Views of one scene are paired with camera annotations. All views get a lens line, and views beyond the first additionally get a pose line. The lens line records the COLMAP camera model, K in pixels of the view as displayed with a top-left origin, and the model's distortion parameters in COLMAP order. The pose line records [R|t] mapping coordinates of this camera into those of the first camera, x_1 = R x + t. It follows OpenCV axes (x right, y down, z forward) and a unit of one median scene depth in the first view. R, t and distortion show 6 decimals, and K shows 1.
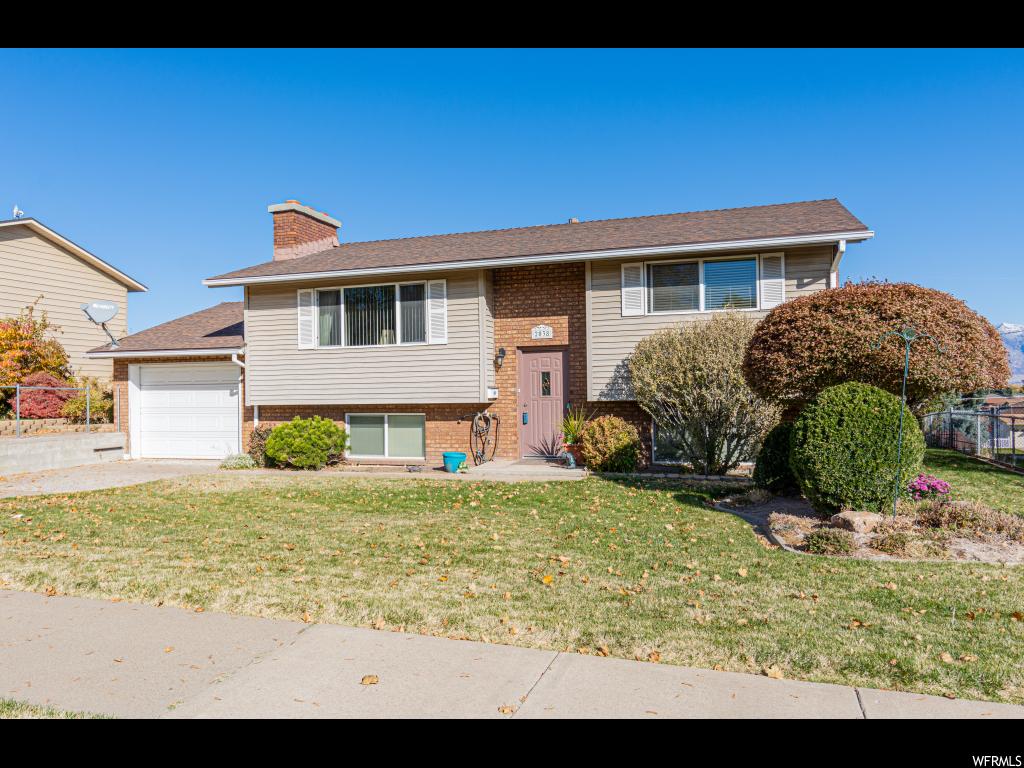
lens RADIAL K [[465.2, 0, 513.1], [0, 465.2, 380.7], [0, 0, 1]] dist [-0.001617, 0.000015]
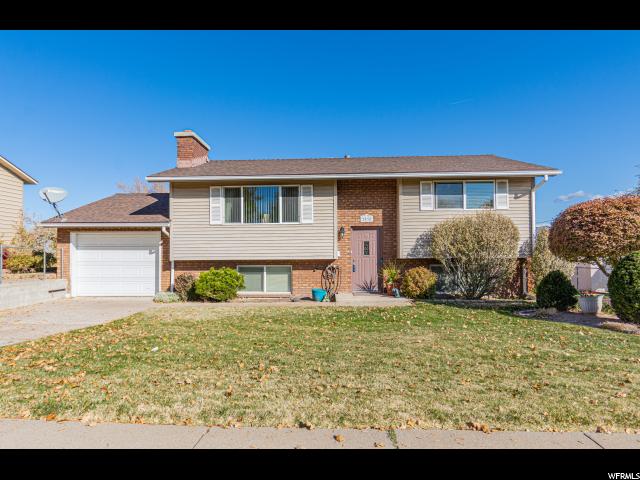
lens RADIAL K [[260.7, 0, 319.6], [0, 260.7, 243.2], [0, 0, 1]] dist [-0.000590, -0.000264]
pose [[0.984312, 0.014088, 0.175876, -0.265210], [-0.011726, 0.999827, -0.014460, 0.003781], [-0.176049, 0.012171, 0.984306, 0.078372]]
